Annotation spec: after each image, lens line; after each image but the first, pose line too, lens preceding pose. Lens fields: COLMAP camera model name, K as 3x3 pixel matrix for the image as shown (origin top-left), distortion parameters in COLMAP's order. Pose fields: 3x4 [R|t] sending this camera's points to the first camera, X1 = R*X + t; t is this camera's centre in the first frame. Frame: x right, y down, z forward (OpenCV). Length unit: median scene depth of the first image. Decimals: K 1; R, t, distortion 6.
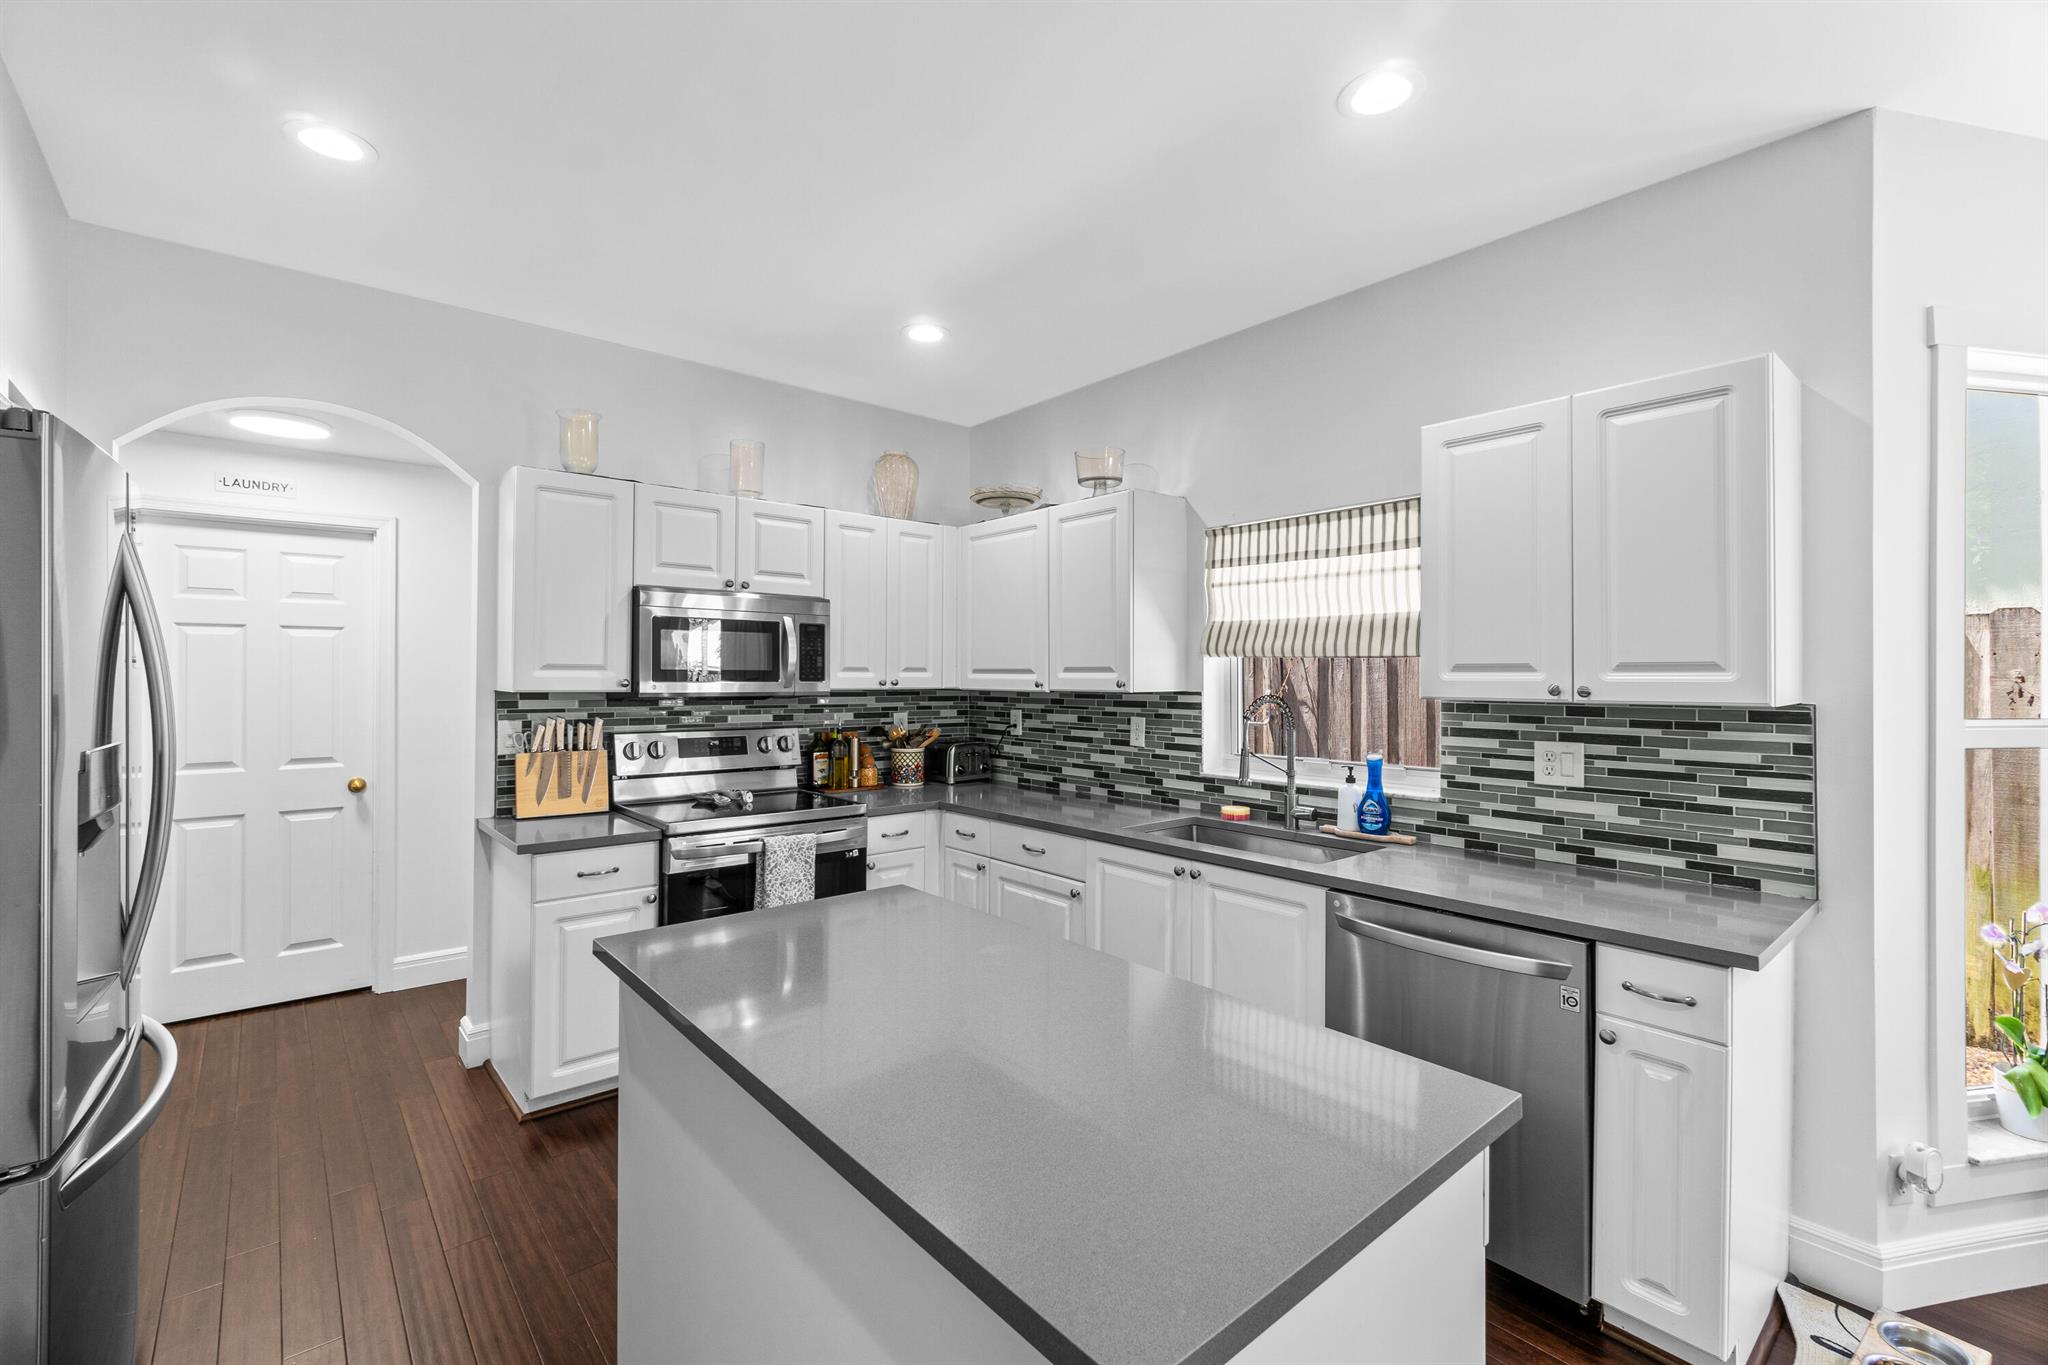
lens RADIAL K [[887.1, 0, 1023.8], [0, 887.1, 673.2], [0, 0, 1]] dist [-0.003699, 0.000394]
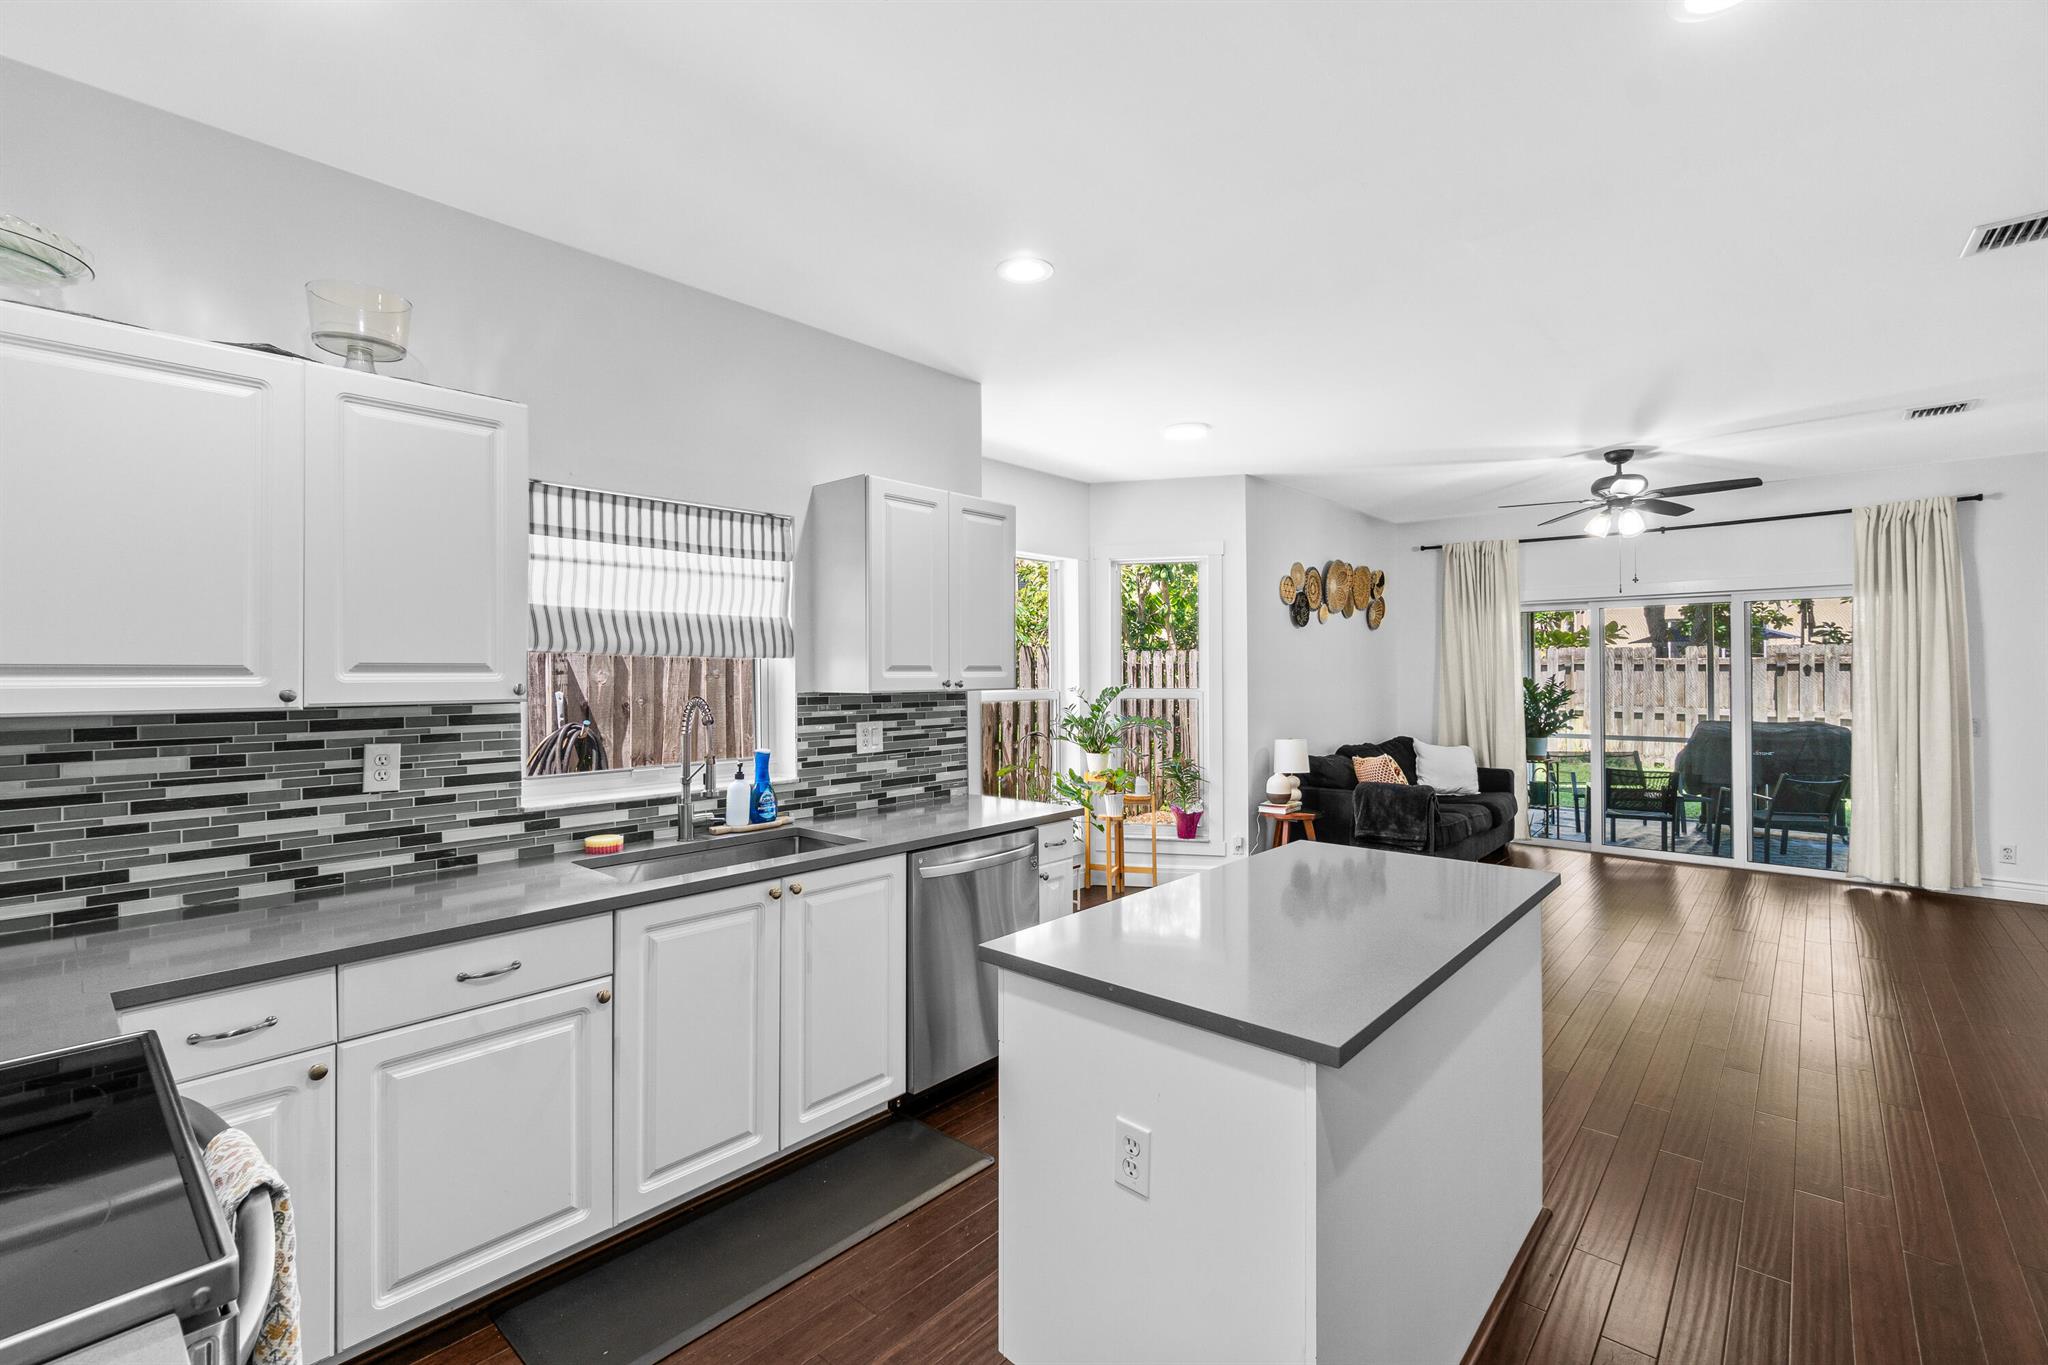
lens RADIAL K [[887.1, 0, 1020.9], [0, 887.1, 676.7], [0, 0, 1]] dist [-0.003699, 0.000394]
pose [[-0.135340, -0.005351, 0.990785, -0.582517], [0.002351, 0.999981, 0.005722, -0.000332], [-0.990796, 0.003104, -0.135325, 0.683714]]
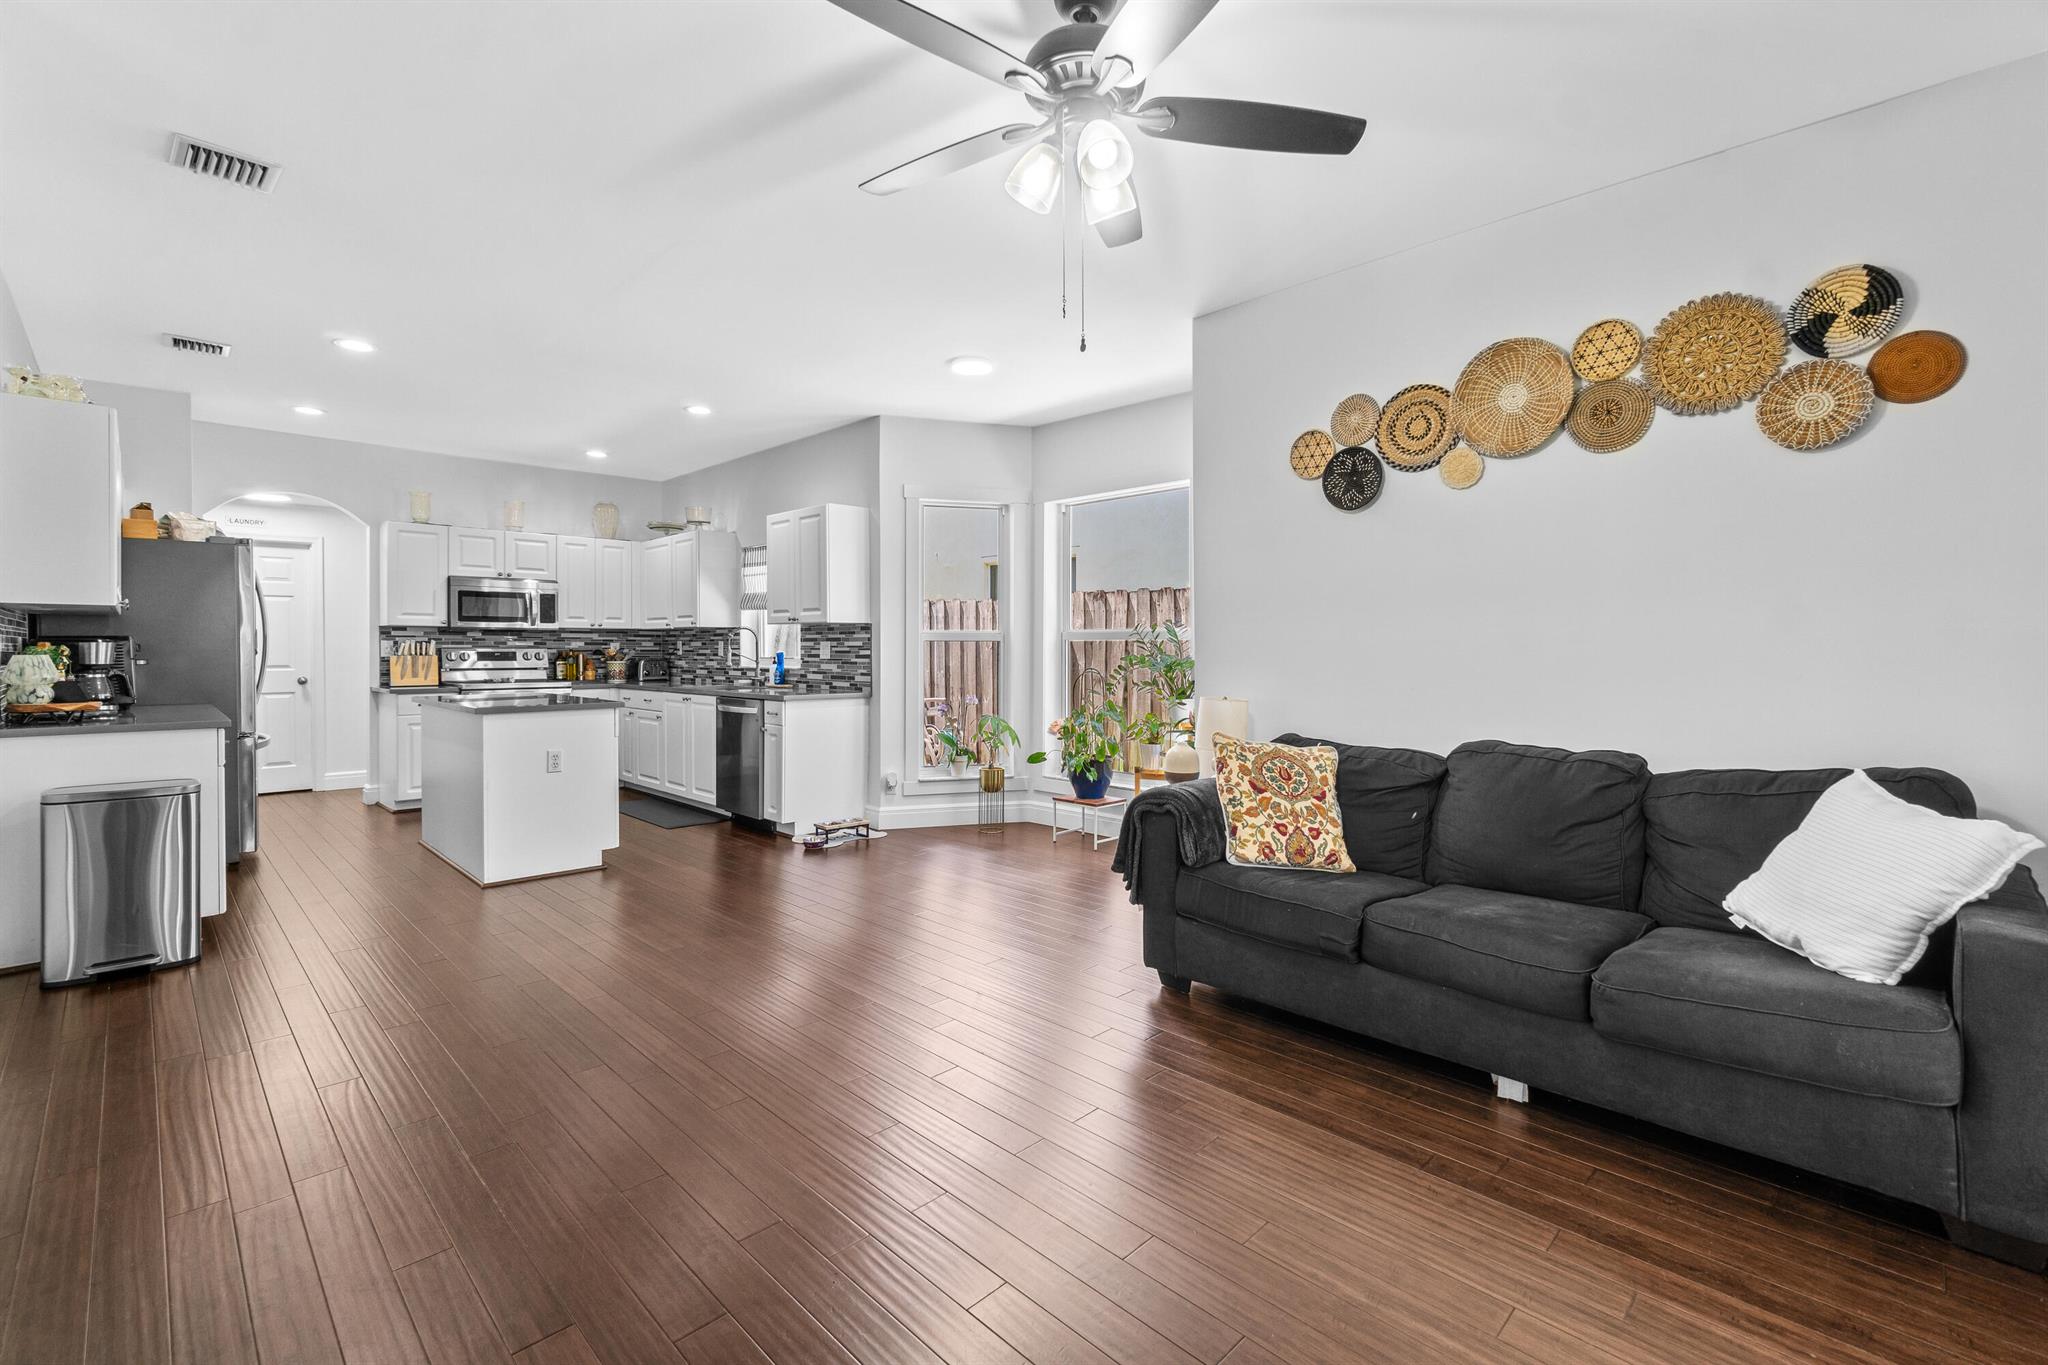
lens RADIAL K [[887.1, 0, 1028.2], [0, 887.1, 658.5], [0, 0, 1]] dist [-0.003699, 0.000394]
pose [[0.996156, -0.003245, 0.087534, 0.687895], [0.001968, 0.999890, 0.014674, 0.064522], [-0.087572, -0.014446, 0.996053, -1.121745]]
